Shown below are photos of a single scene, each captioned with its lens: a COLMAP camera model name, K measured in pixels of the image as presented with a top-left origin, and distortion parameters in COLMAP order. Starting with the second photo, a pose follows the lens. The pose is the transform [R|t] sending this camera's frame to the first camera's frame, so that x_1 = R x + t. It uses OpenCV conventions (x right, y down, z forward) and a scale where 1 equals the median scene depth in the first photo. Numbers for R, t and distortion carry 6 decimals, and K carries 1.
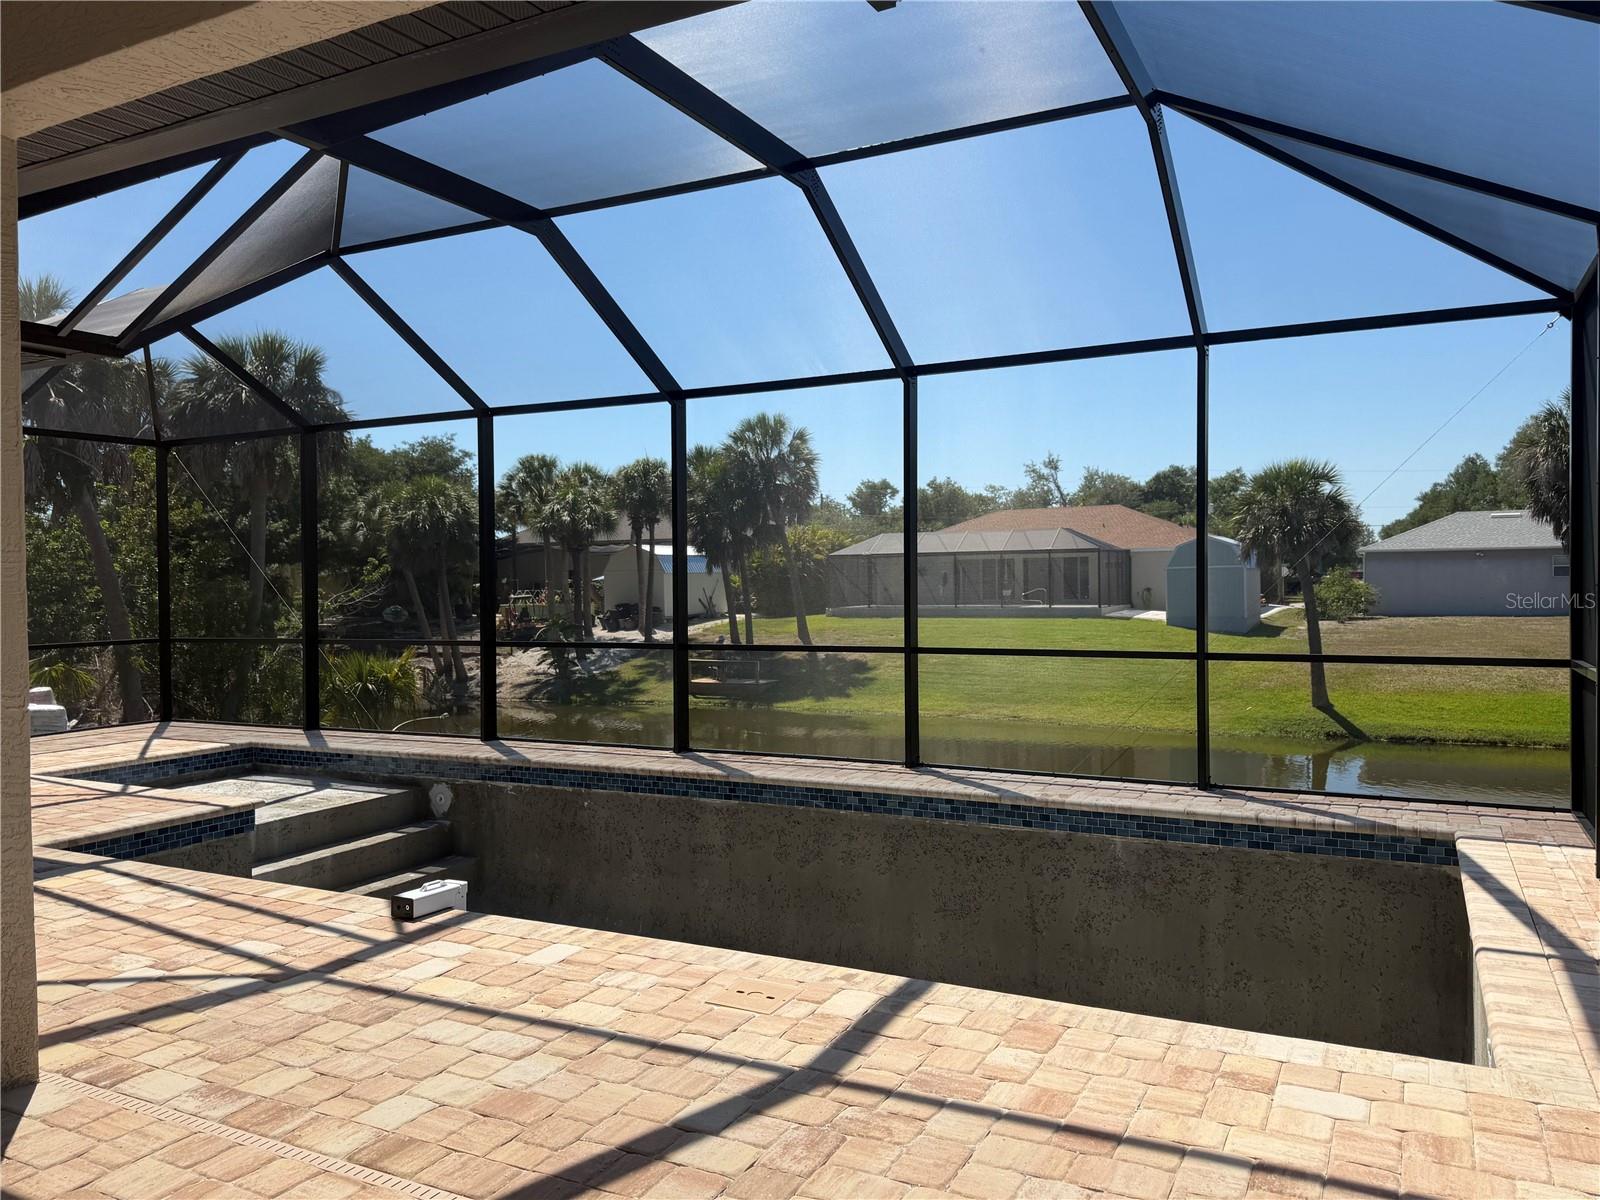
lens RADIAL K [[1173.2, 0, 800.0], [0, 1173.2, 600.0], [0, 0, 1]] dist [0.083979, -0.114284]
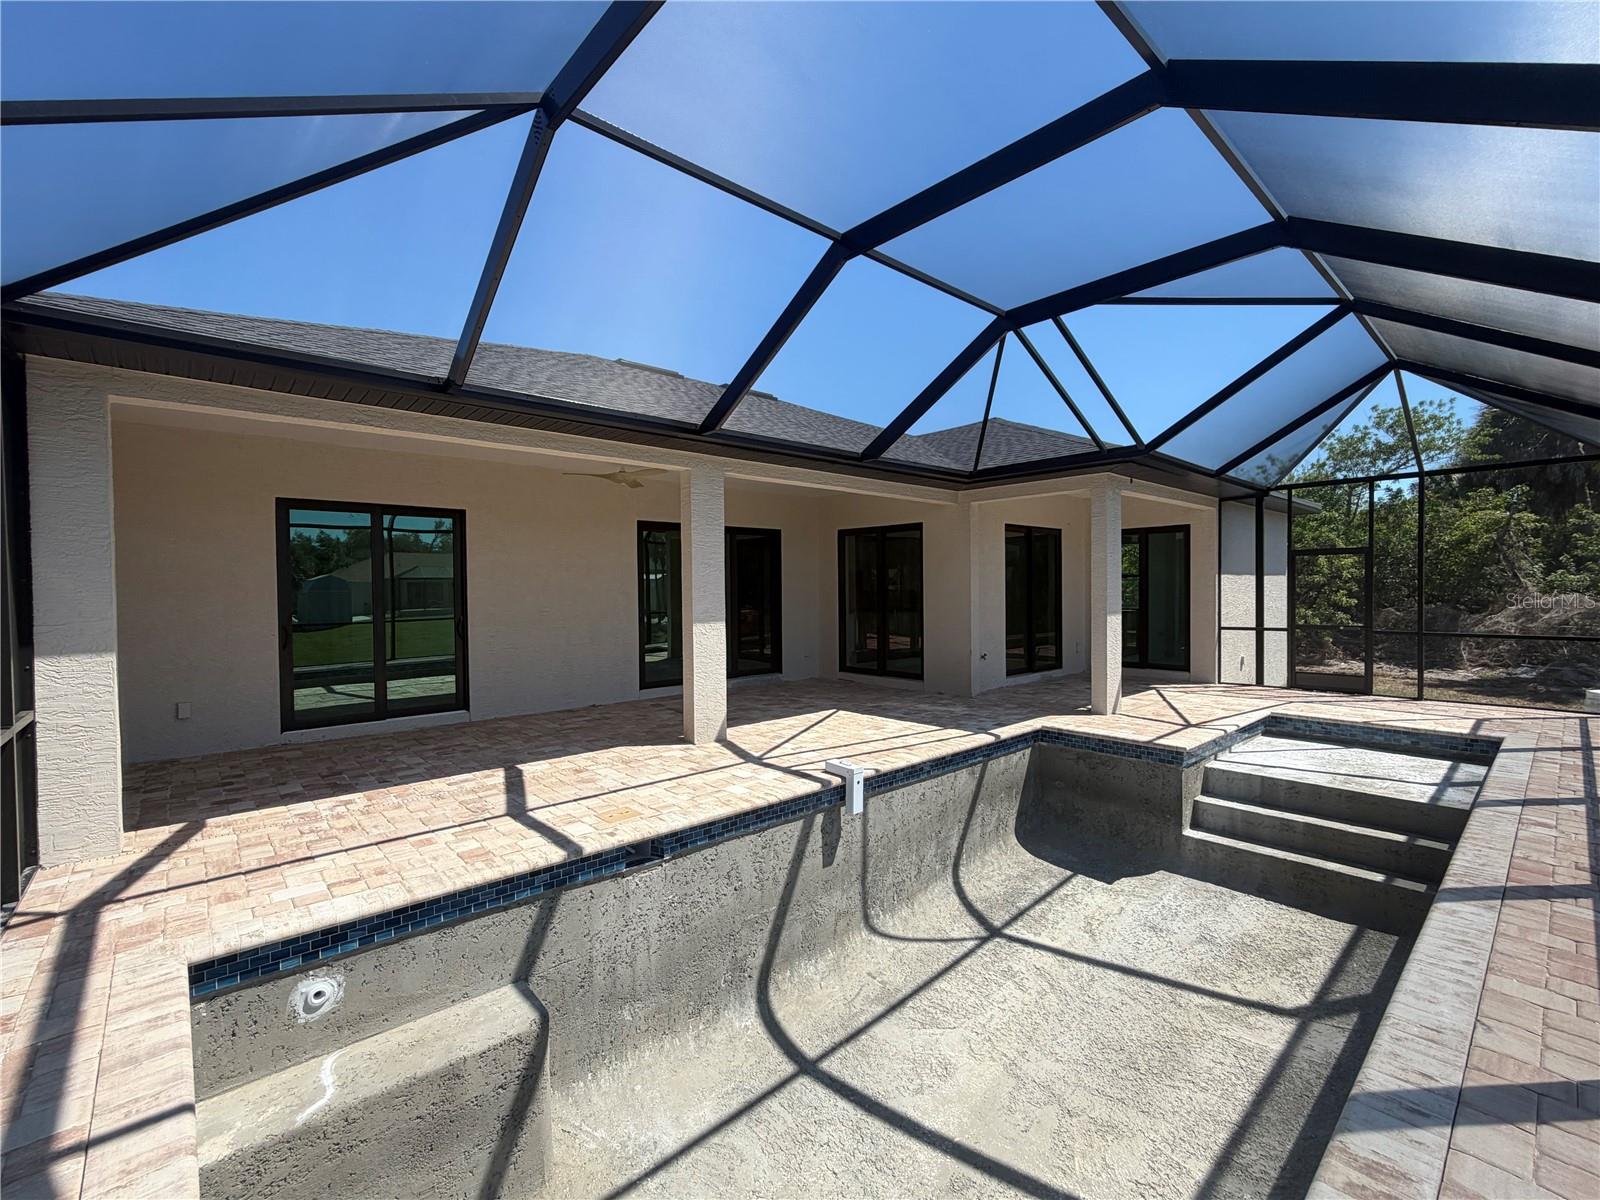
lens RADIAL K [[693.6, 0, 759.8], [0, 693.6, 599.7], [0, 0, 1]] dist [0.000417, 0.000035]
pose [[-0.380988, 0.030163, -0.924088, 0.352230], [-0.002017, 0.999438, 0.033454, -0.021266], [0.924578, 0.014609, -0.380713, 0.633501]]
